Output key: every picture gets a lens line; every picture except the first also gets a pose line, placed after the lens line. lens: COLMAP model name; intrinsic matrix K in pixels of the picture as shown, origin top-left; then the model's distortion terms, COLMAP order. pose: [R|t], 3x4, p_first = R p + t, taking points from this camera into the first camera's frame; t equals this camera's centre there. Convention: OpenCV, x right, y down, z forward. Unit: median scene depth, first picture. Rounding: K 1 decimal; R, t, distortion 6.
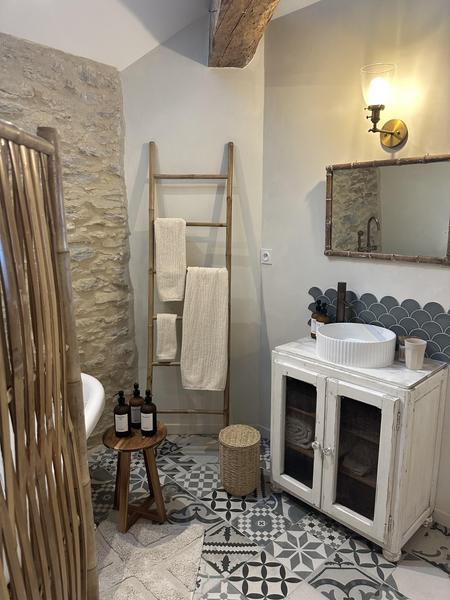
lens RADIAL K [[417.1, 0, 225.0], [0, 417.1, 300.0], [0, 0, 1]] dist [0.083982, -0.121712]
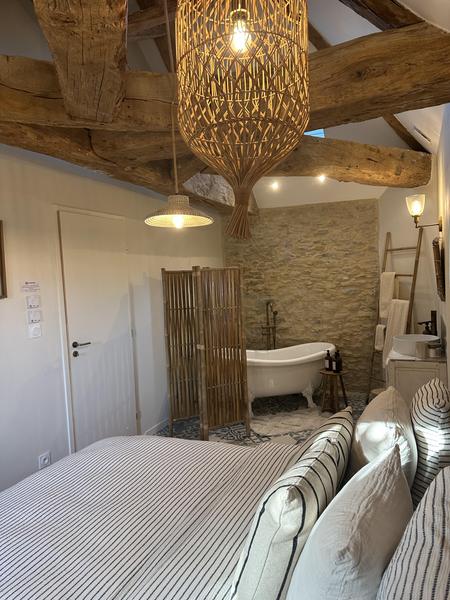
lens RADIAL K [[417.1, 0, 225.0], [0, 417.1, 300.0], [0, 0, 1]] dist [0.083982, -0.121712]
pose [[0.378983, 0.037646, -0.924637, 1.284981], [-0.128196, 0.991674, -0.012168, 0.036584], [0.916481, 0.123147, 0.380654, -0.329131]]
